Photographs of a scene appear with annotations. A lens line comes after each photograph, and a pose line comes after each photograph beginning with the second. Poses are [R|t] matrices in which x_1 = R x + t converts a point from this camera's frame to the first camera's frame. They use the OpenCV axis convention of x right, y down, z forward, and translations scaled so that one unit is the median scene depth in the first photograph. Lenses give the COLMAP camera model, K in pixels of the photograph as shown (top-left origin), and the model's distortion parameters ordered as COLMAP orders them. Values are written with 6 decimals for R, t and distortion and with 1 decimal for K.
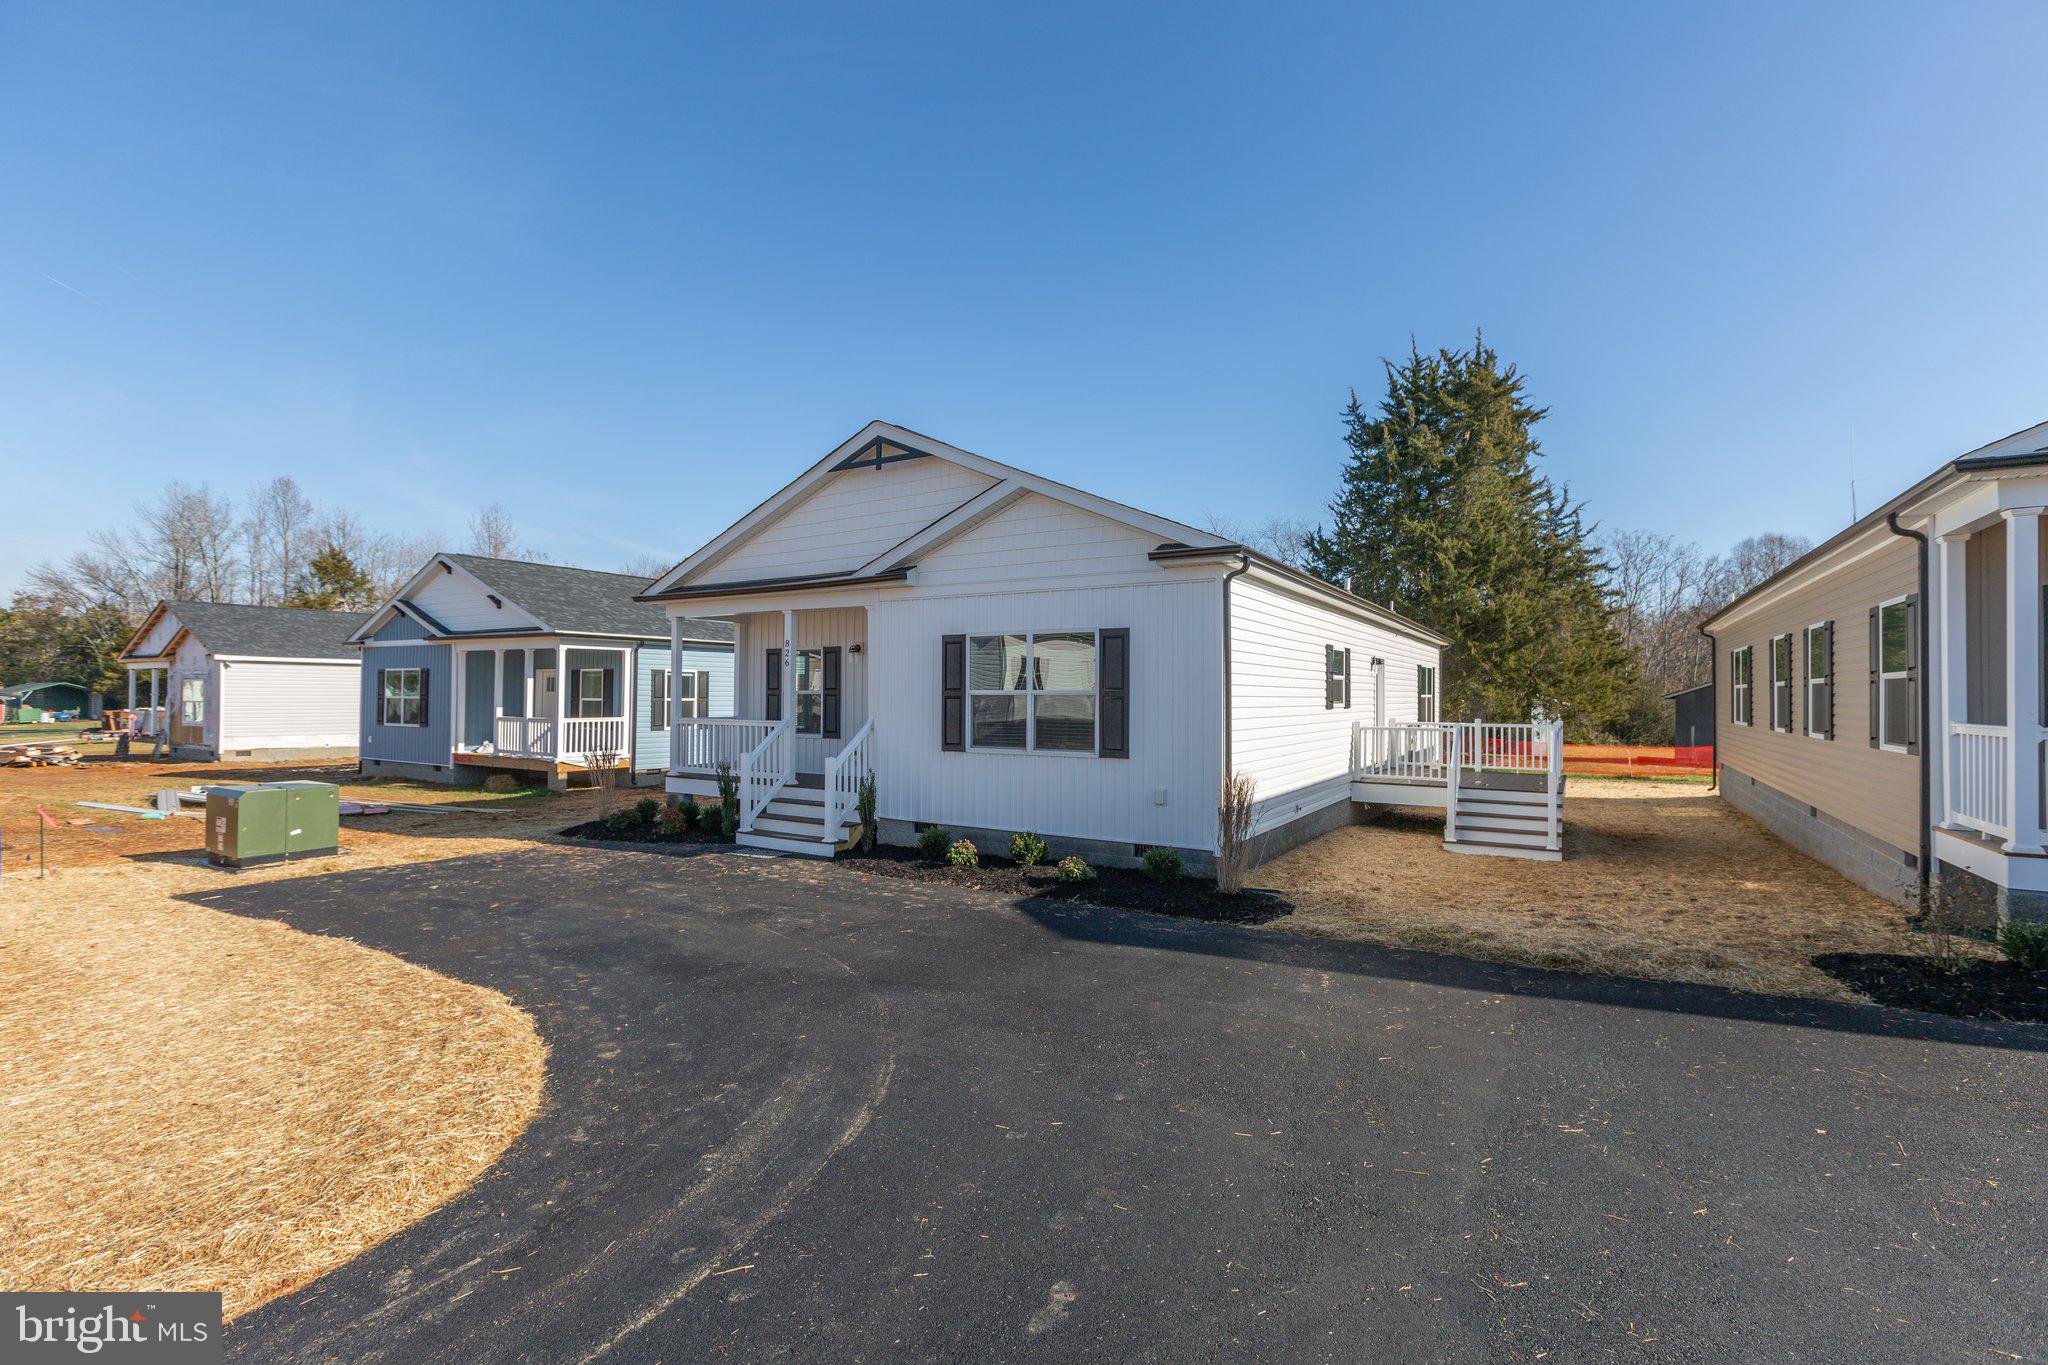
lens RADIAL K [[927.1, 0, 1010.4], [0, 927.1, 680.9], [0, 0, 1]] dist [-0.003552, -0.001169]
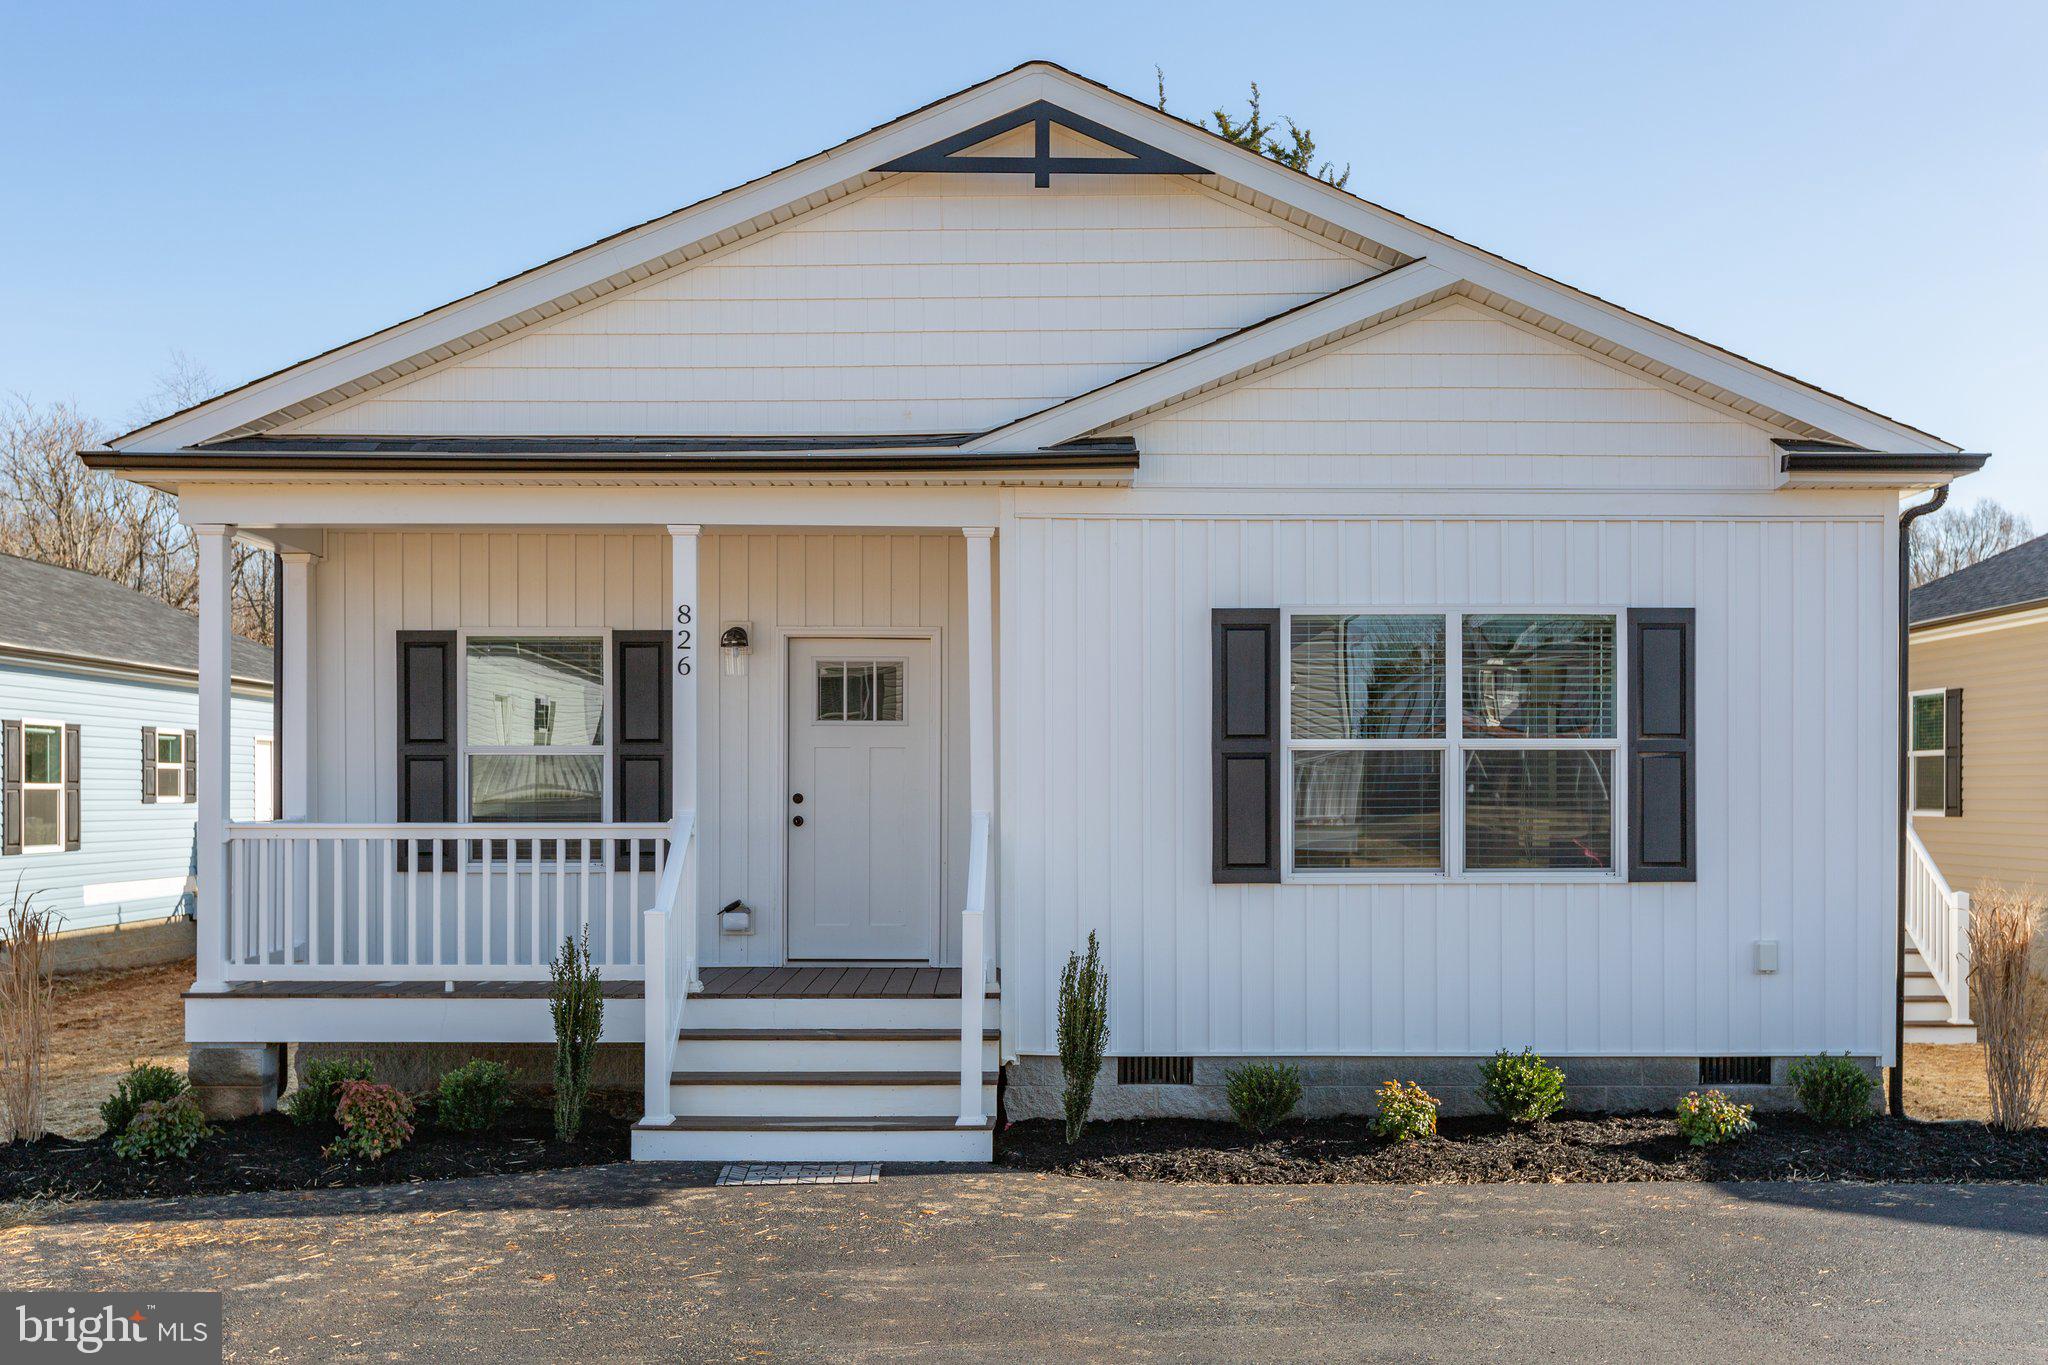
lens RADIAL K [[1858.8, 0, 1015.8], [0, 1858.8, 803.2], [0, 0, 1]] dist [-0.008153, 0.000000]
pose [[0.841643, -0.016404, 0.539785, -0.601655], [-0.004548, 0.999288, 0.037459, 0.007681], [-0.540015, -0.033982, 0.840969, 0.332941]]
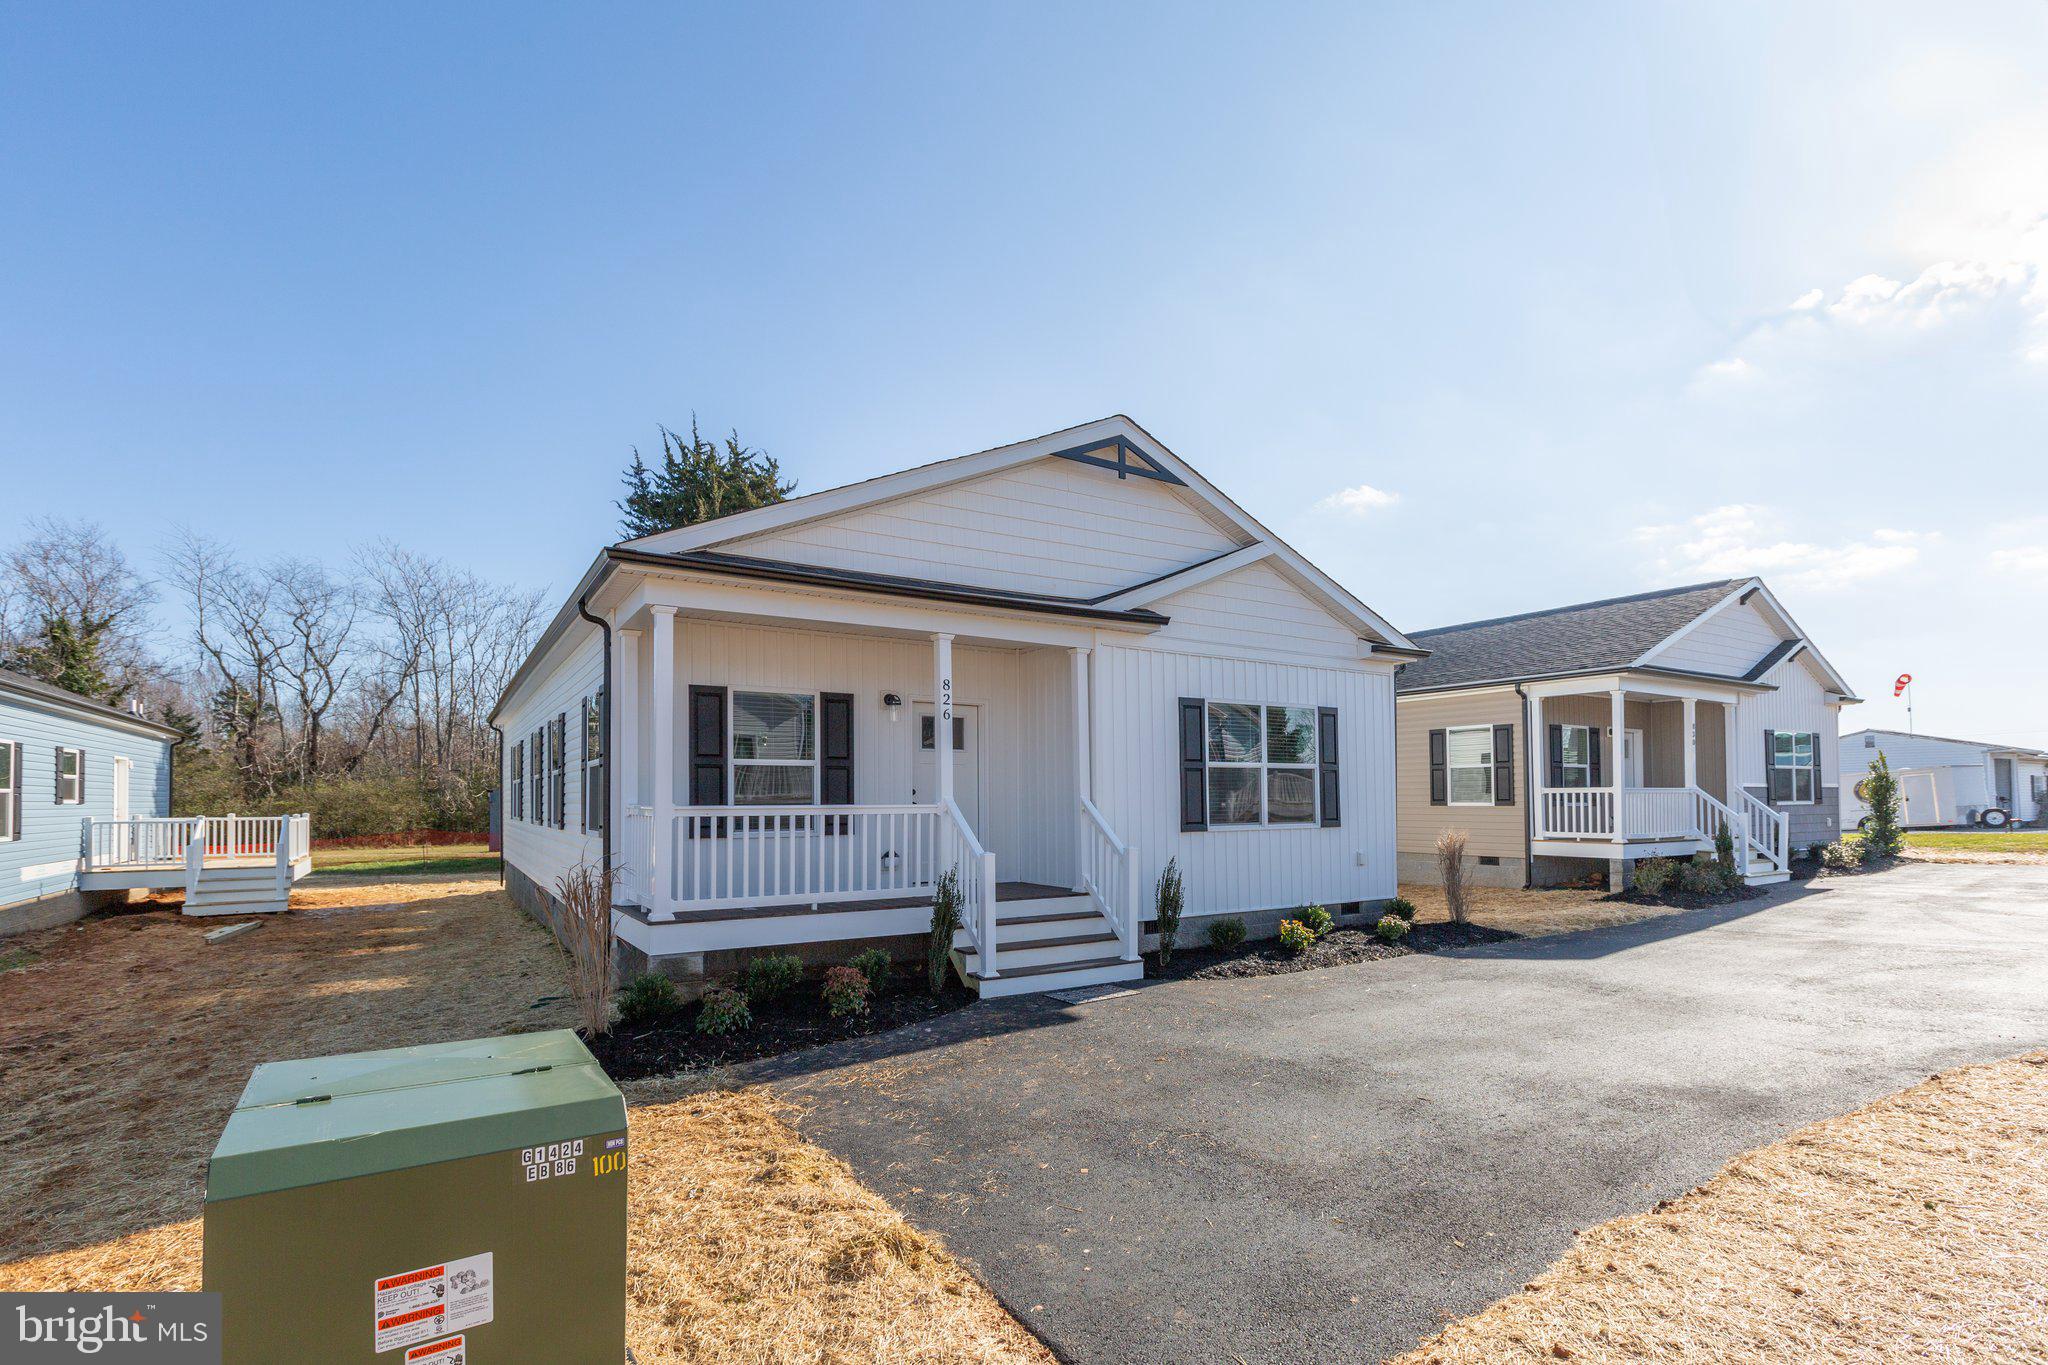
lens RADIAL K [[927.1, 0, 1002.6], [0, 927.1, 771.6], [0, 0, 1]] dist [-0.003552, -0.001169]
pose [[0.448098, 0.012416, 0.893898, -0.908794], [-0.016444, 0.999849, -0.005644, 0.027160], [-0.893833, -0.012170, 0.448235, 0.755390]]
